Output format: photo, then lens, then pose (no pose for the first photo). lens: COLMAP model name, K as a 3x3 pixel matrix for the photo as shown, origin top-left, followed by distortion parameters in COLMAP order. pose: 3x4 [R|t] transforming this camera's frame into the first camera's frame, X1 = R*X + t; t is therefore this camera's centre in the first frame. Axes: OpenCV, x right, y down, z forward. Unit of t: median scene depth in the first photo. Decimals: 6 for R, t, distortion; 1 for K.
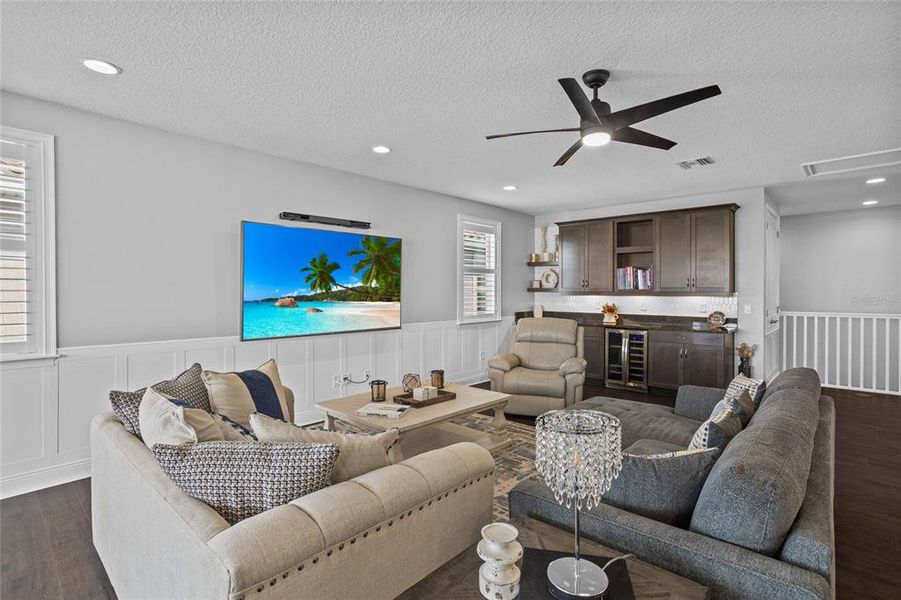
lens RADIAL K [[441.5, 0, 450.5], [0, 441.5, 300.0], [0, 0, 1]] dist [-0.032336, 0.000310]
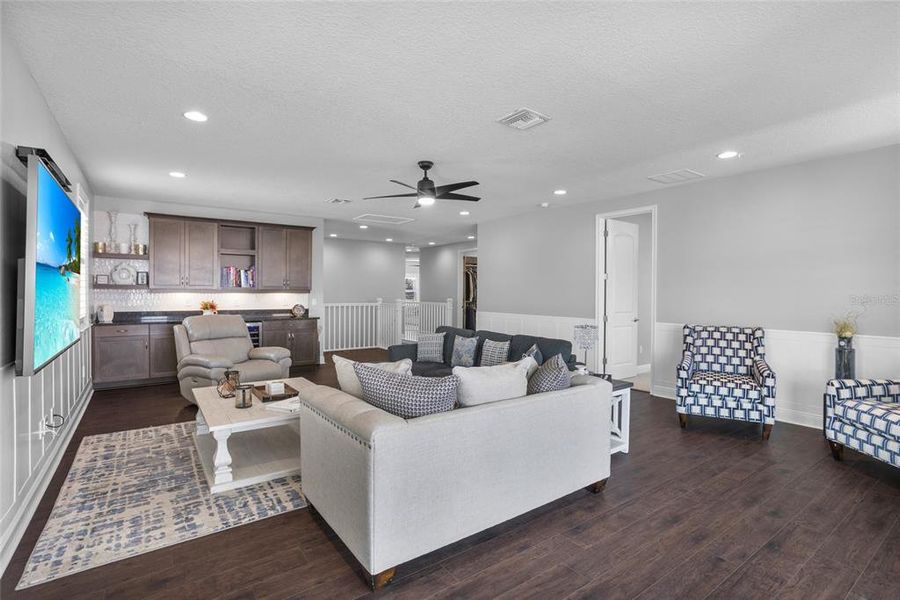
lens RADIAL K [[441.0, 0, 450.0], [0, 441.0, 300.0], [0, 0, 1]] dist [-0.032336, 0.000310]
pose [[0.236795, -0.014849, 0.971446, -0.578710], [0.013038, 0.999842, 0.012105, 0.002374], [-0.971472, 0.009800, 0.236951, 0.225673]]
